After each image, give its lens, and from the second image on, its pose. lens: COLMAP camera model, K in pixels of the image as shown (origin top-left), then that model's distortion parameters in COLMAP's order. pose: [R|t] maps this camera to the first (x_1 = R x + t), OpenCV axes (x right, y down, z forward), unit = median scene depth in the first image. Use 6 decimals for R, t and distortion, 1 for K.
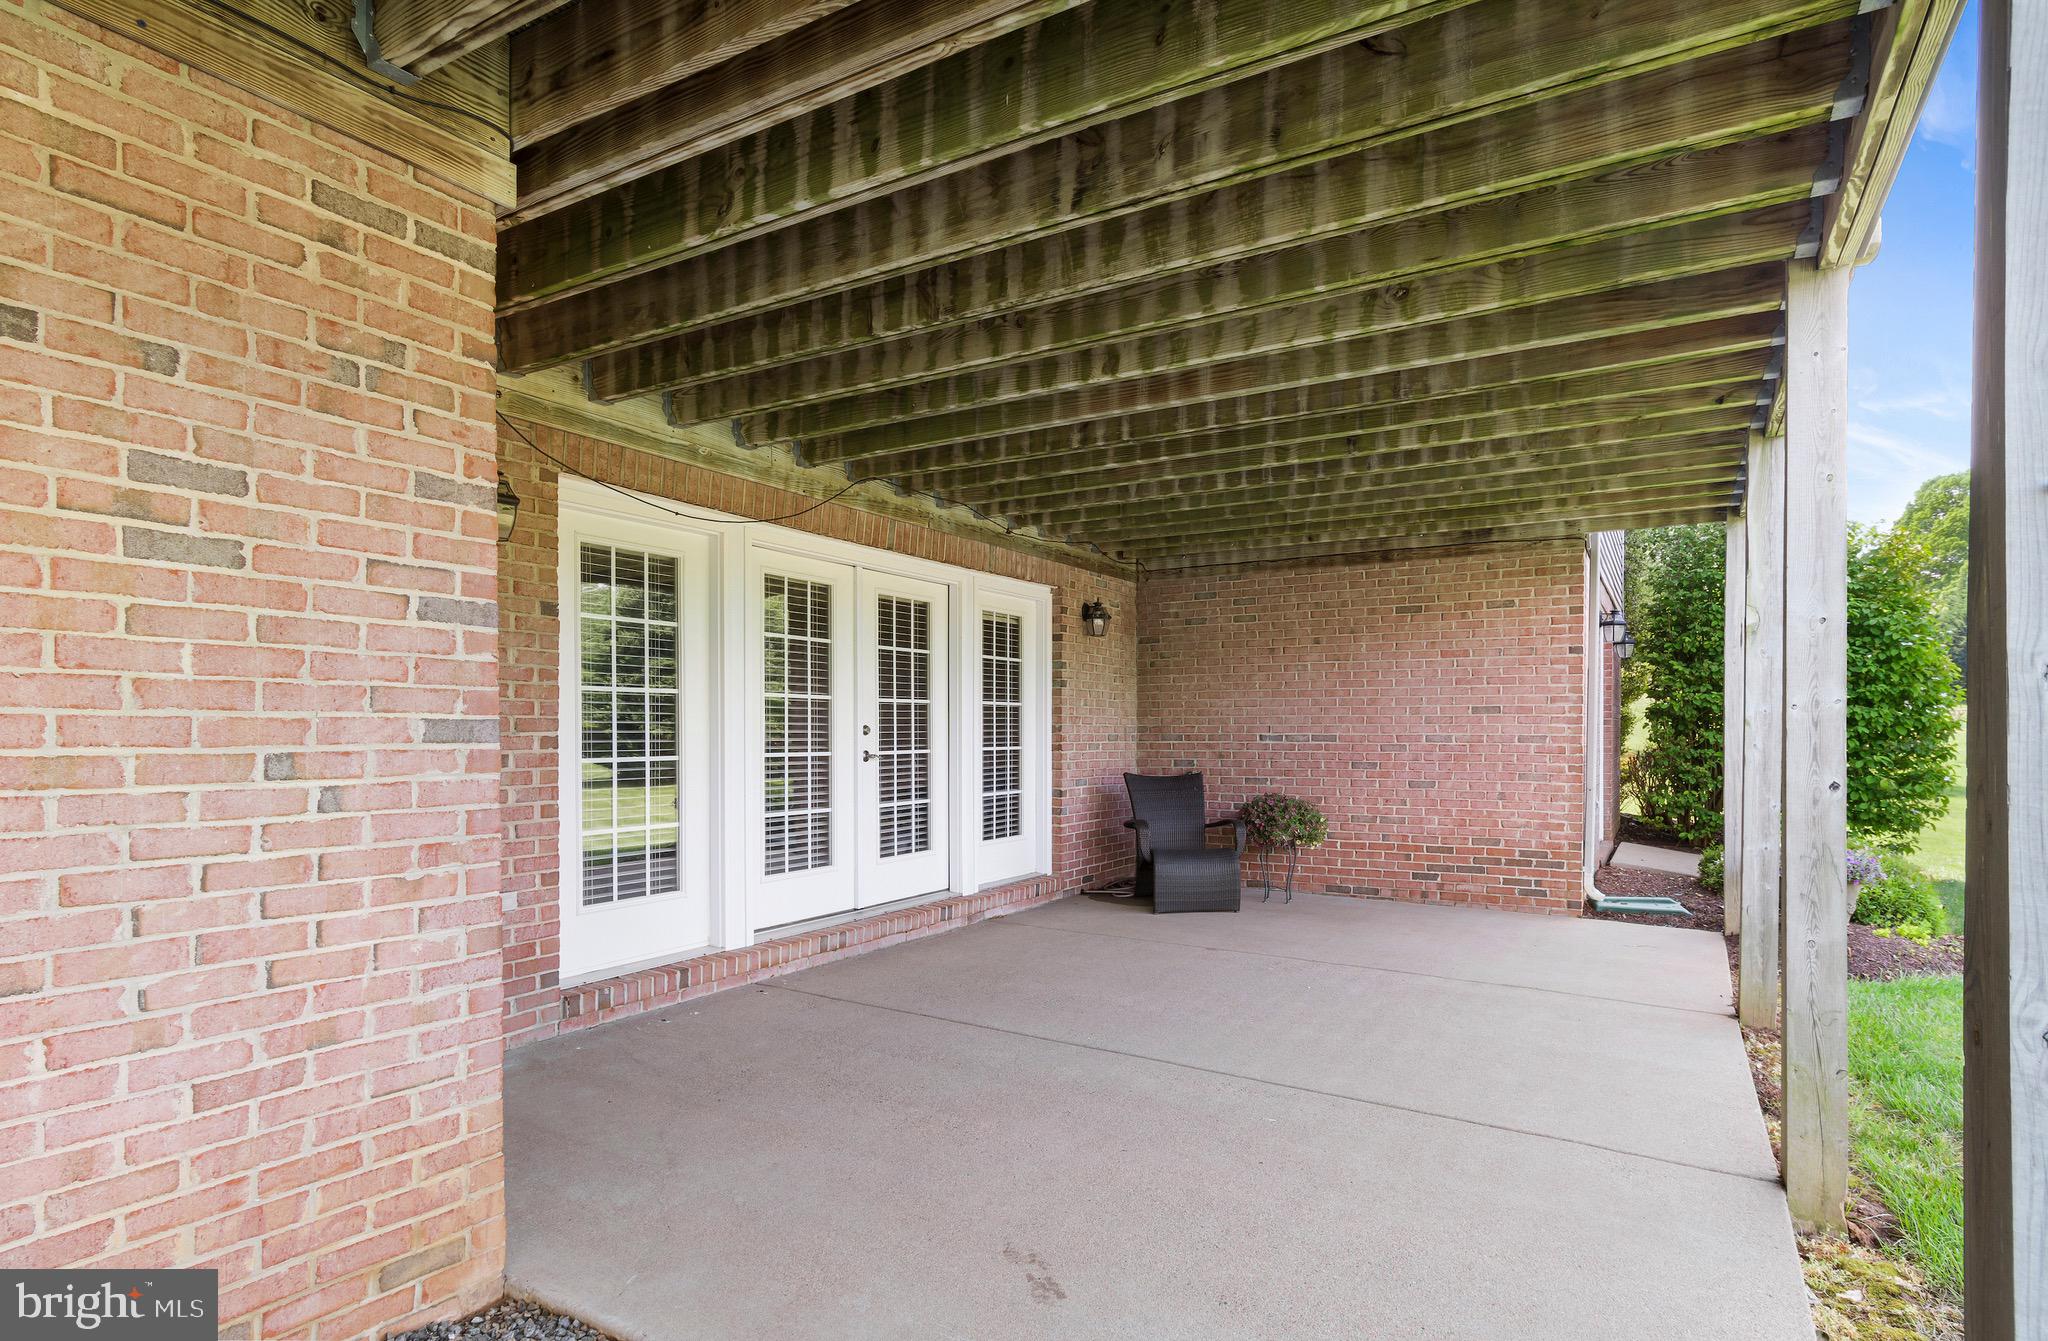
lens RADIAL K [[1058.0, 0, 1092.5], [0, 1058.0, 747.5], [0, 0, 1]] dist [0.001592, -0.002022]
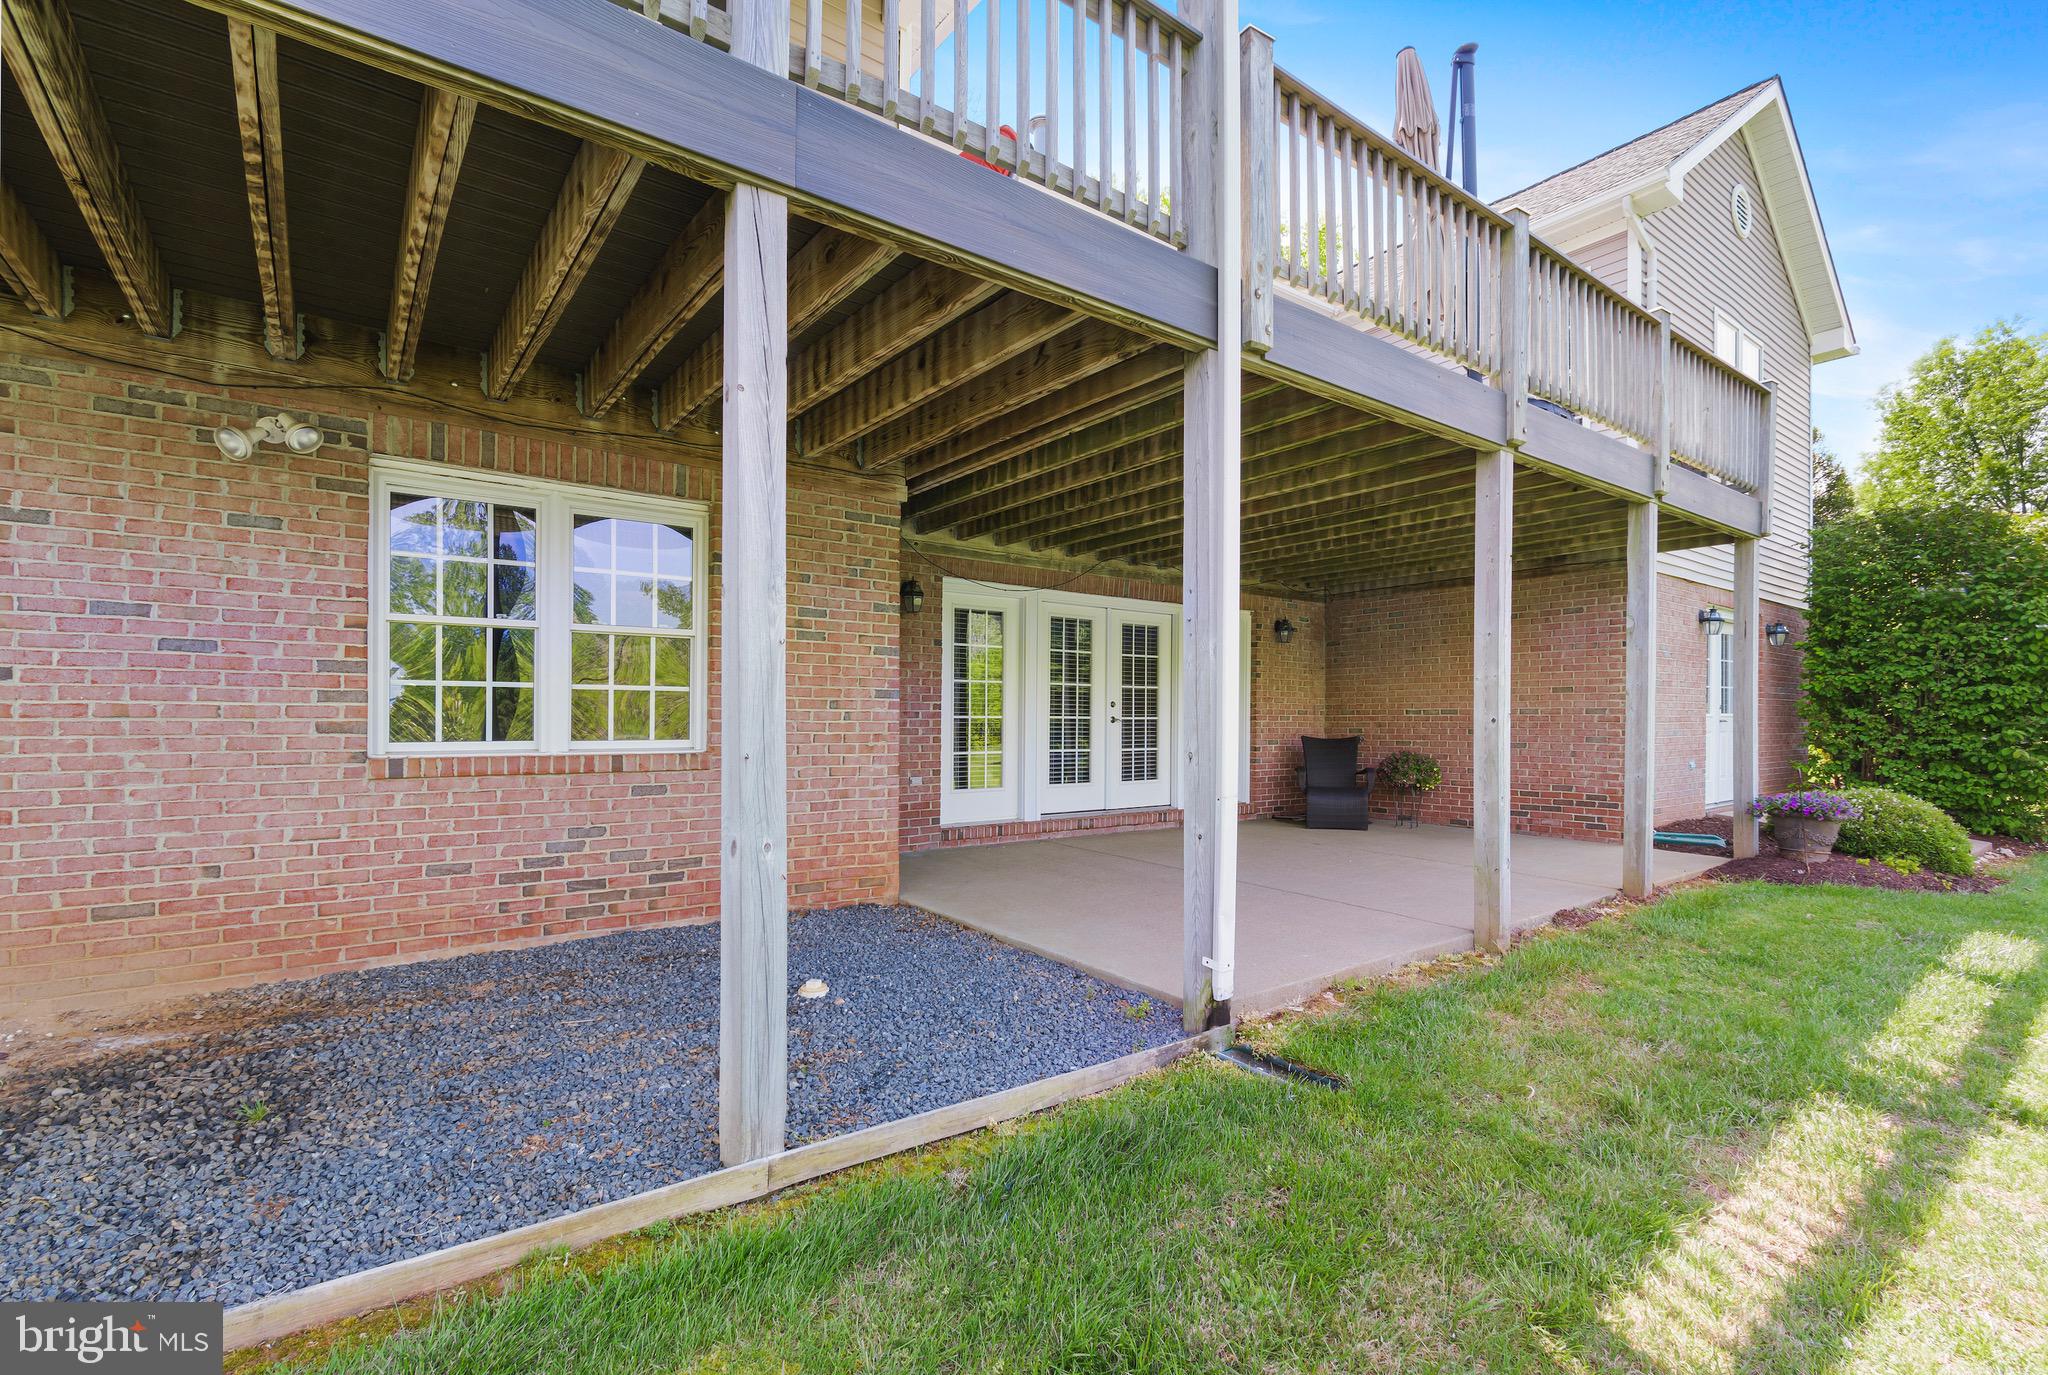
lens RADIAL K [[933.5, 0, 1041.0], [0, 933.5, 716.1], [0, 0, 1]] dist [0.003198, 0.000211]
pose [[0.910113, 0.002195, -0.414354, 0.308266], [-0.011122, 0.999755, -0.019133, 0.033005], [0.414210, 0.022022, 0.909915, -0.415274]]
